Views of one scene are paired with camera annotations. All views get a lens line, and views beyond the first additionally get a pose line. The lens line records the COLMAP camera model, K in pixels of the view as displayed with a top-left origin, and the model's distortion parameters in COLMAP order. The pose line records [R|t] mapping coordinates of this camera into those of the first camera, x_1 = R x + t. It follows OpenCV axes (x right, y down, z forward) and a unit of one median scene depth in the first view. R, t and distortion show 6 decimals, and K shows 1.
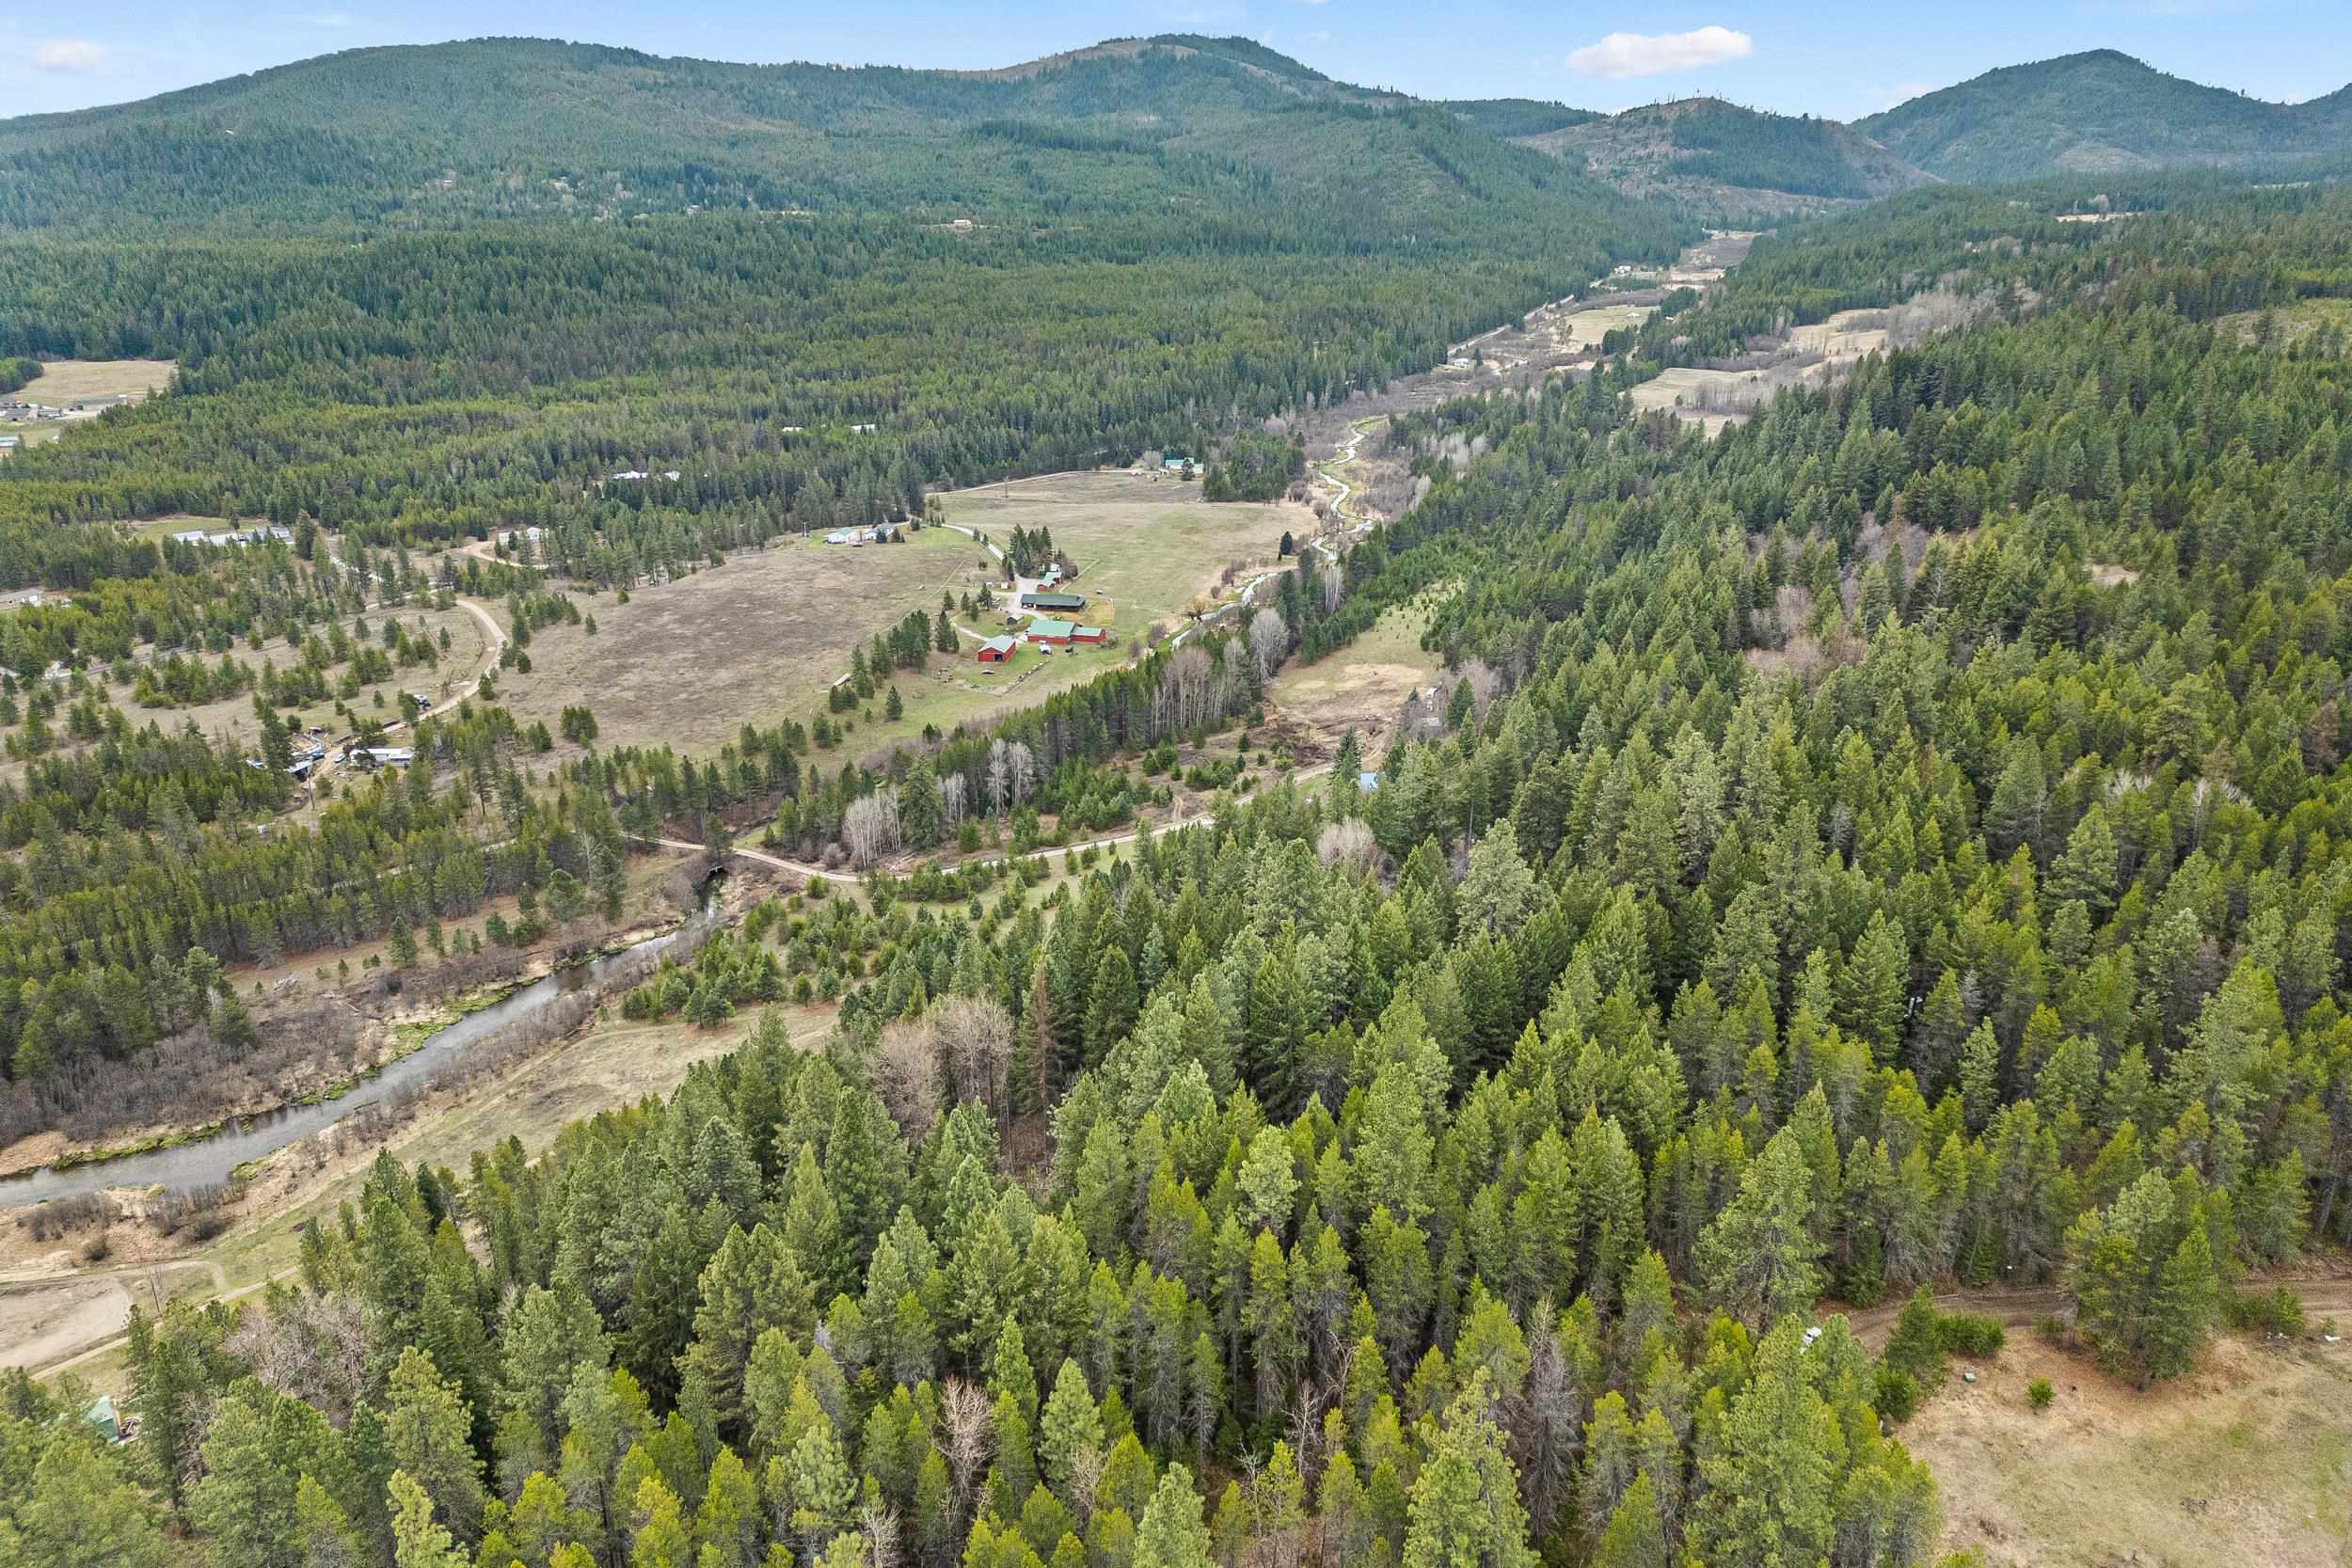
lens RADIAL K [[1649.5, 0, 1180.9], [0, 1649.5, 773.9], [0, 0, 1]] dist [0.040451, -0.019193]
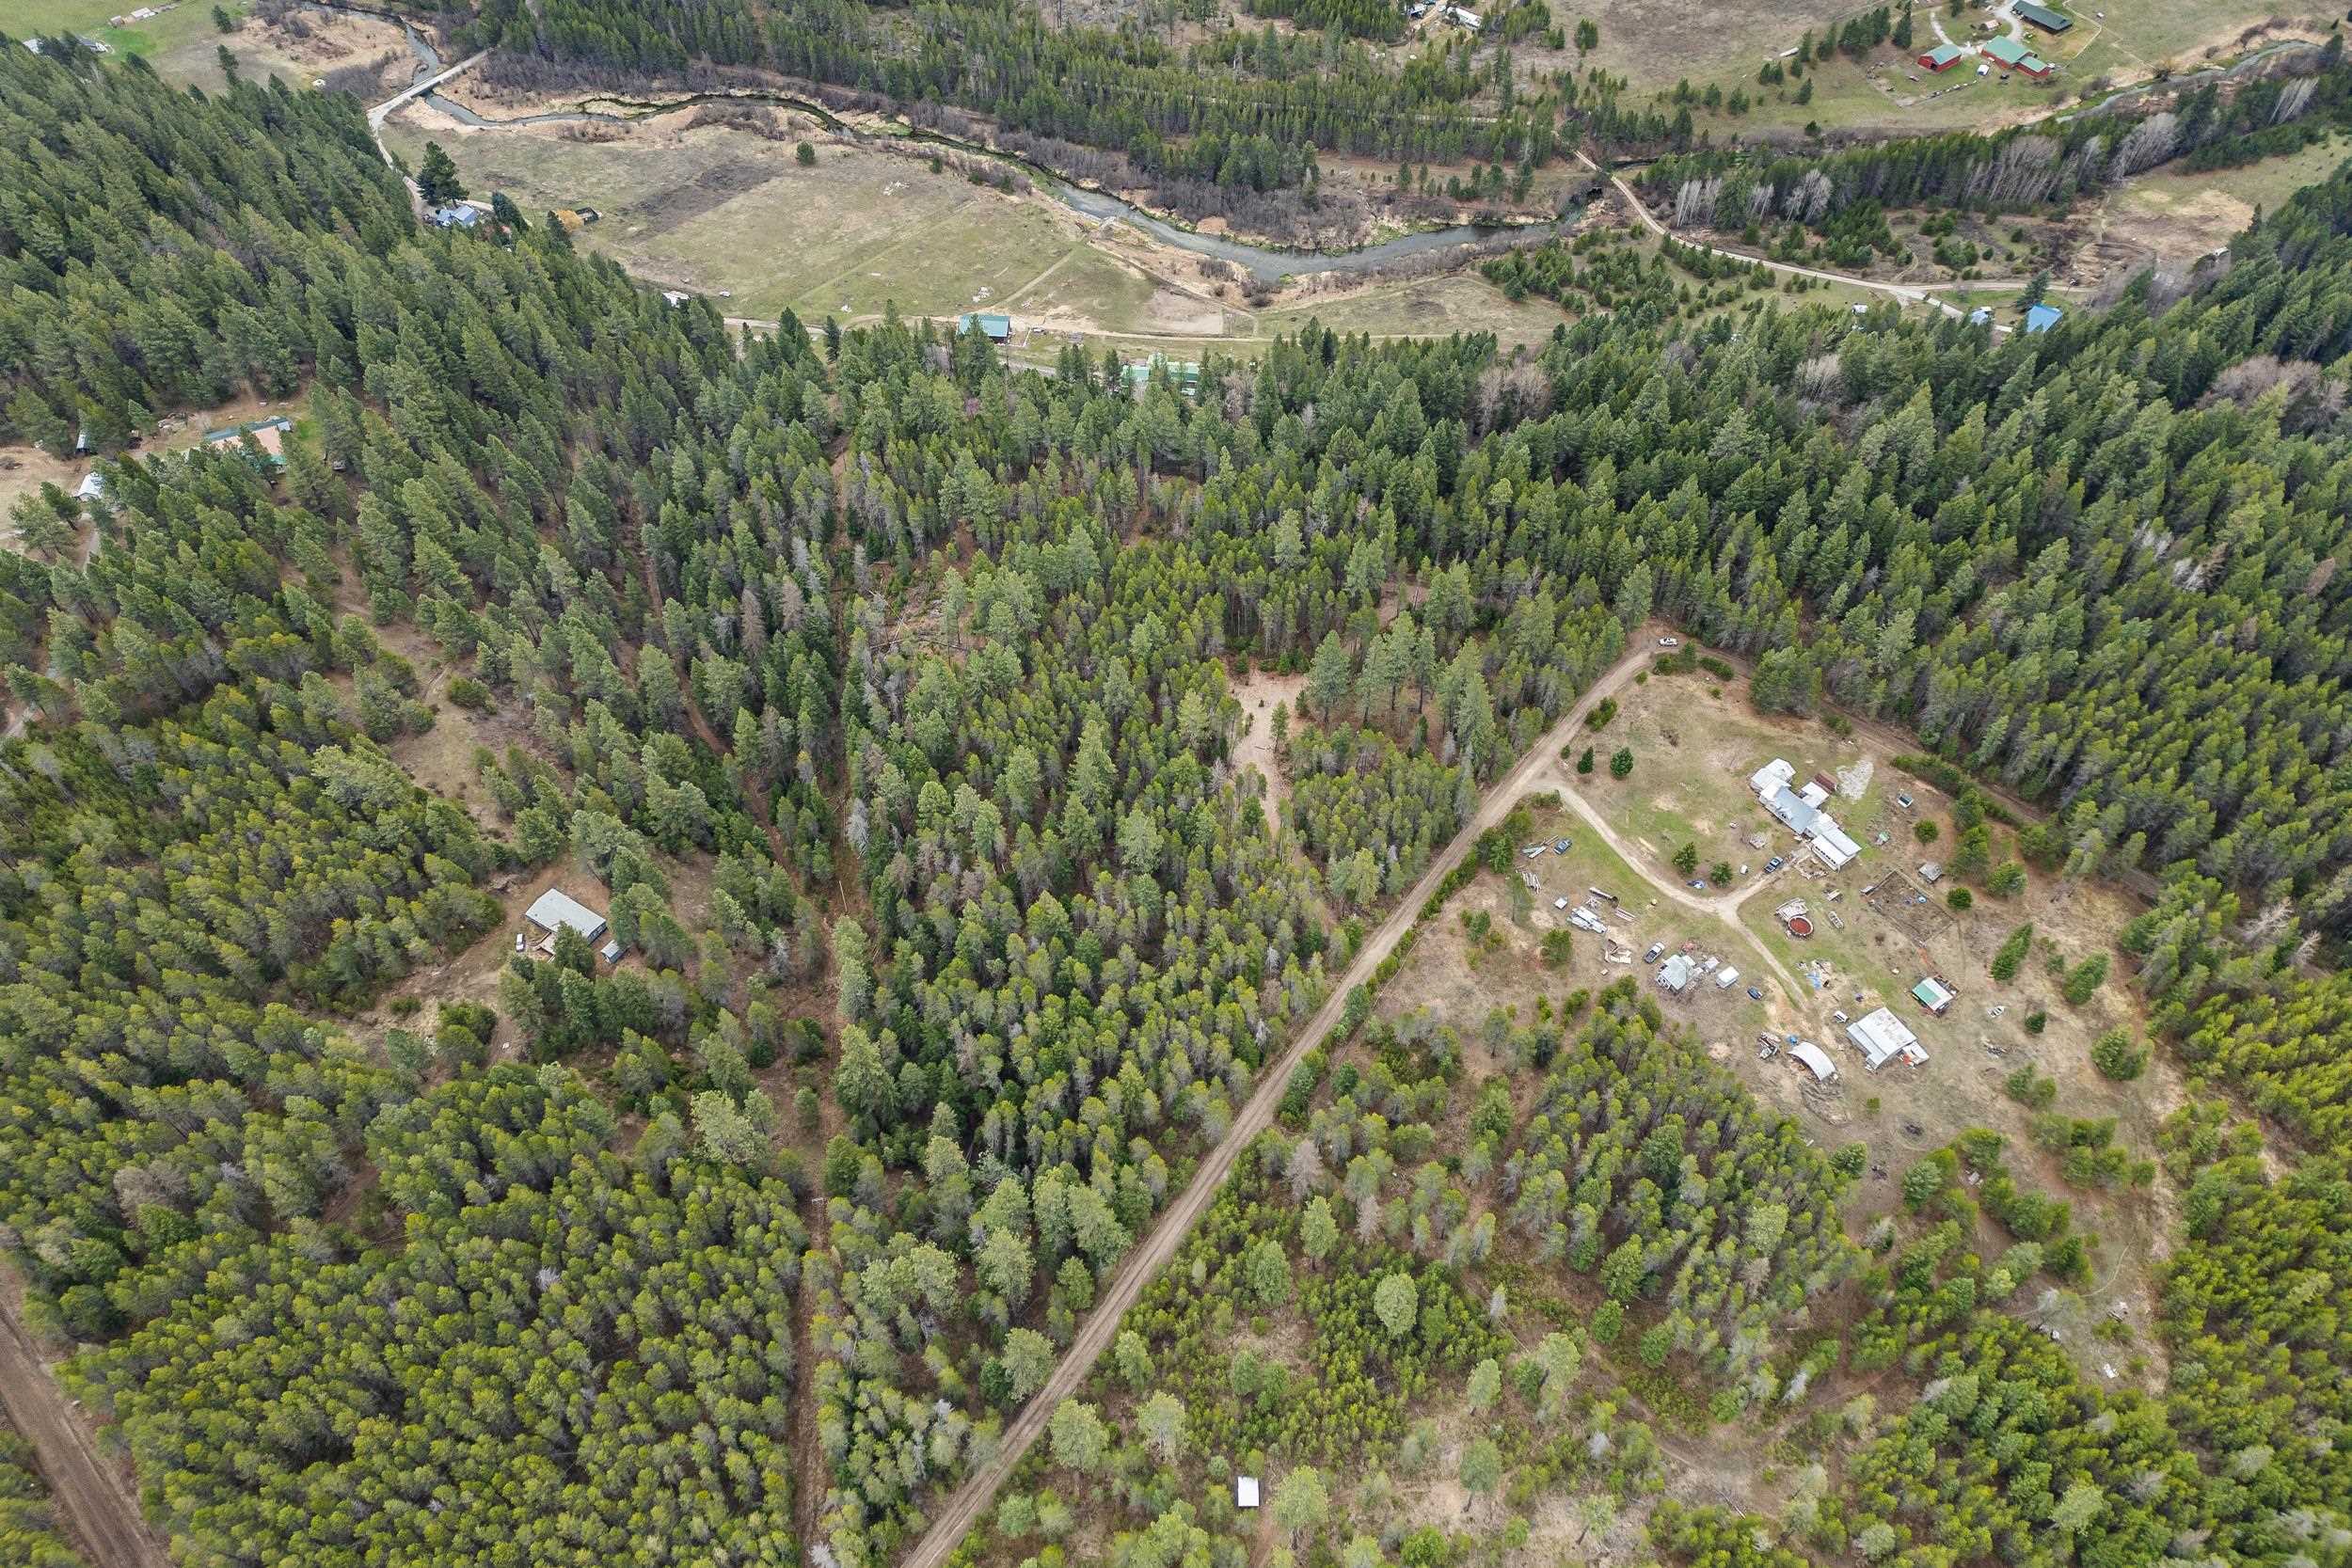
lens RADIAL K [[1649.5, 0, 1176.6], [0, 1649.5, 783.4], [0, 0, 1]] dist [0.040451, -0.019193]
pose [[0.735645, 0.541884, -0.406433, 0.289573], [-0.266318, 0.783079, 0.562016, -0.219806], [0.622817, -0.305204, 0.720382, -0.424387]]
